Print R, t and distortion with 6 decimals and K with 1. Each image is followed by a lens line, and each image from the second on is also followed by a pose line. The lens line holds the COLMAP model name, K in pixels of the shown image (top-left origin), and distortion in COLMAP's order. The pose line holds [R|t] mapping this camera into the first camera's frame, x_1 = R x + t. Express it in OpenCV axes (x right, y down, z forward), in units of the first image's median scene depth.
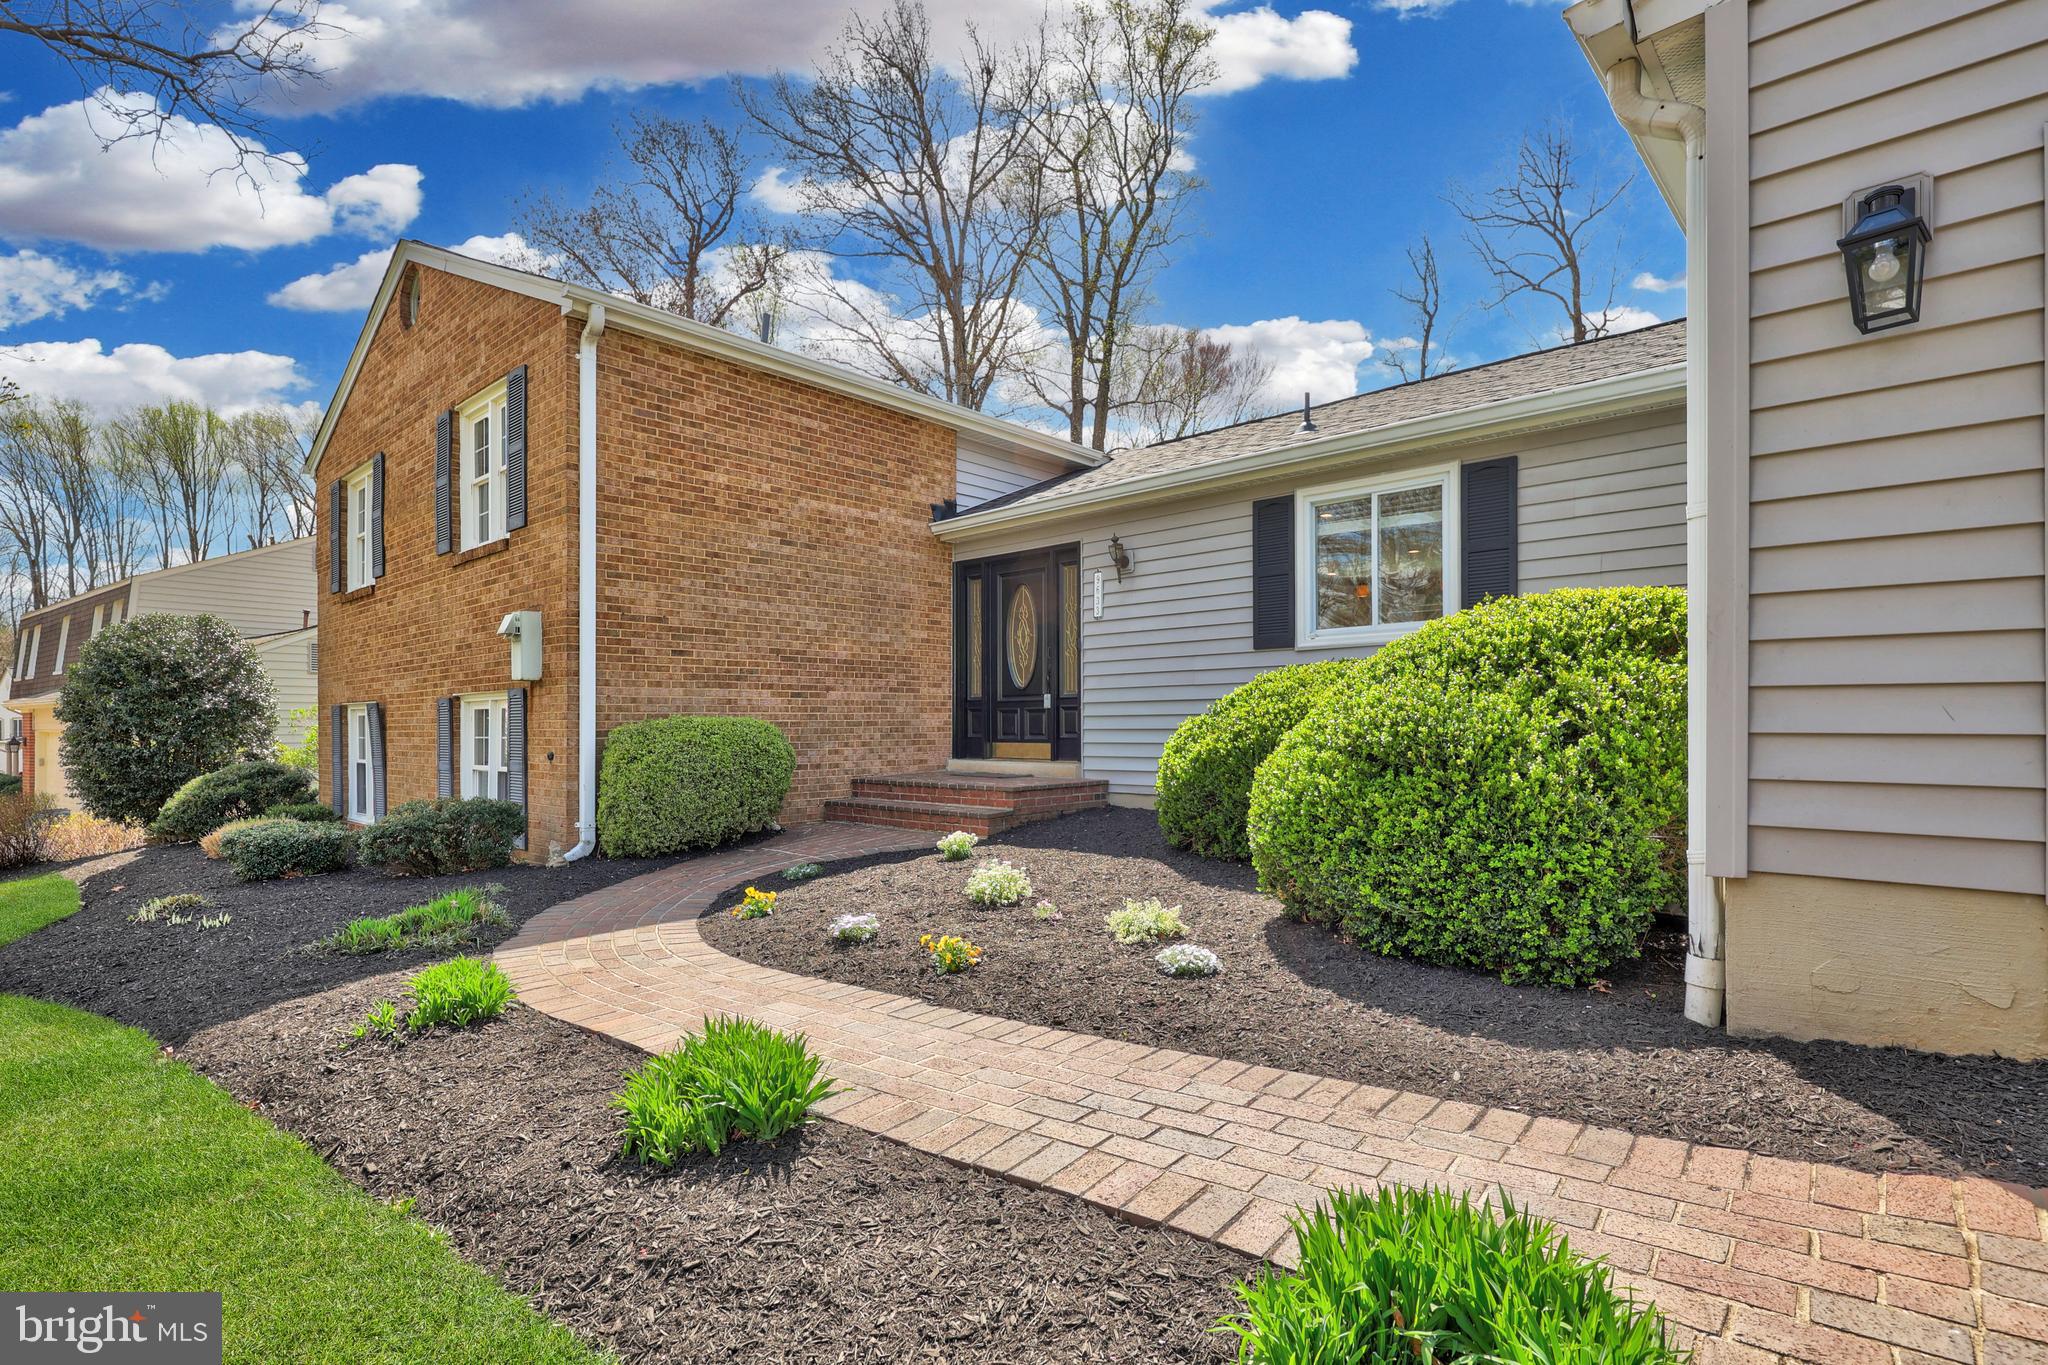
lens RADIAL K [[1061.3, 0, 1041.3], [0, 1061.3, 716.3], [0, 0, 1]] dist [0.007393, 0.000462]
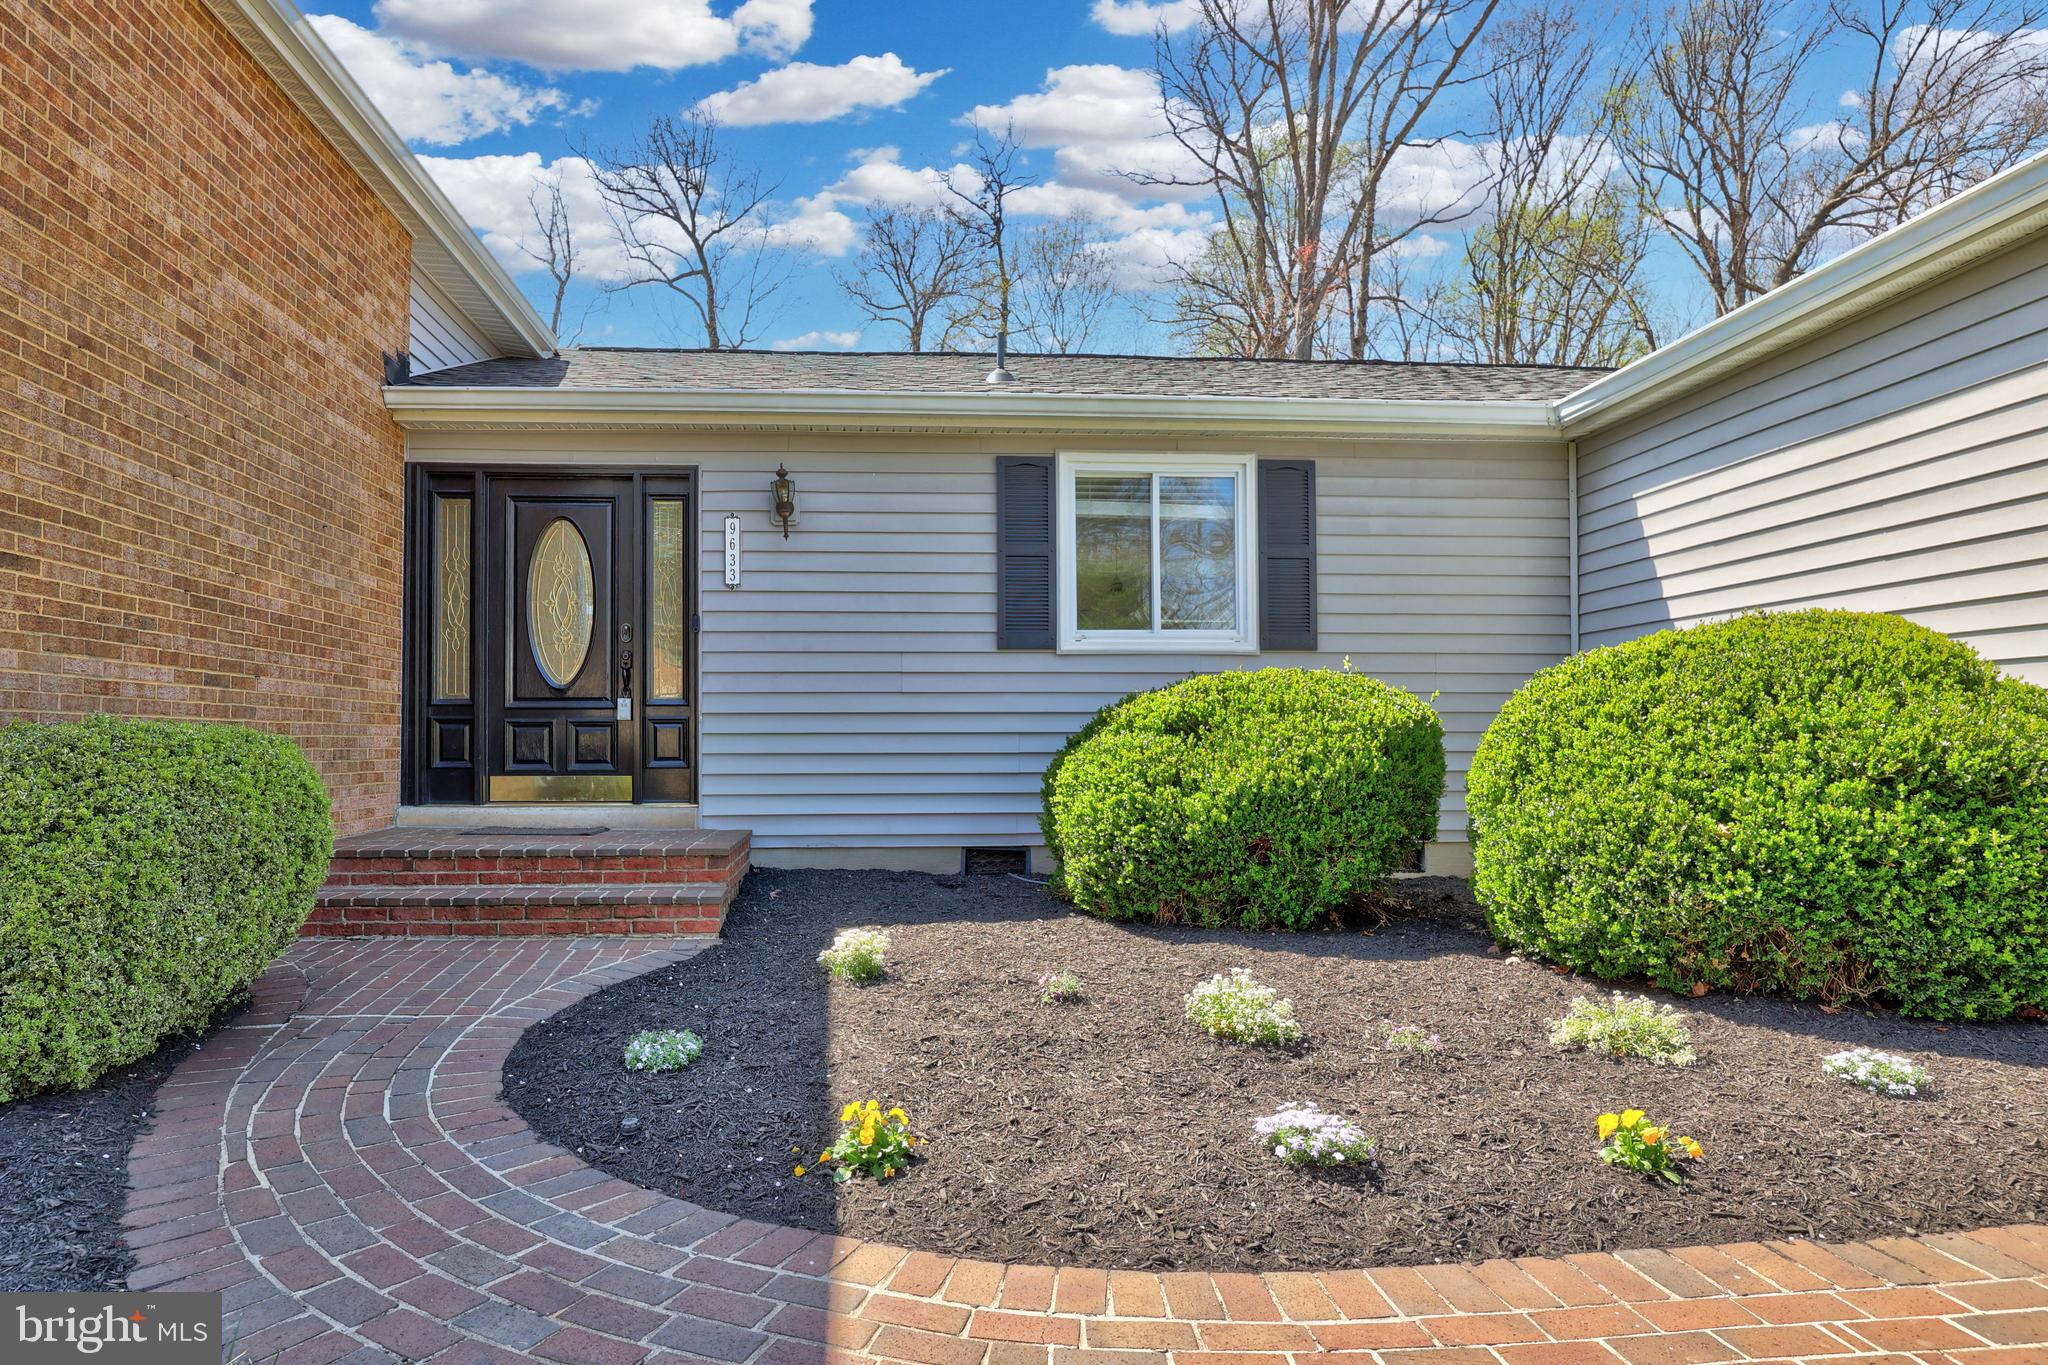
lens RADIAL K [[1170.7, 0, 1039.7], [0, 1170.7, 725.1], [0, 0, 1]] dist [-0.002737, 0.005307]
pose [[0.682738, 0.020820, 0.730367, -0.366766], [-0.010116, 0.999767, -0.019043, 0.006345], [-0.730594, 0.005613, 0.682789, 0.380722]]
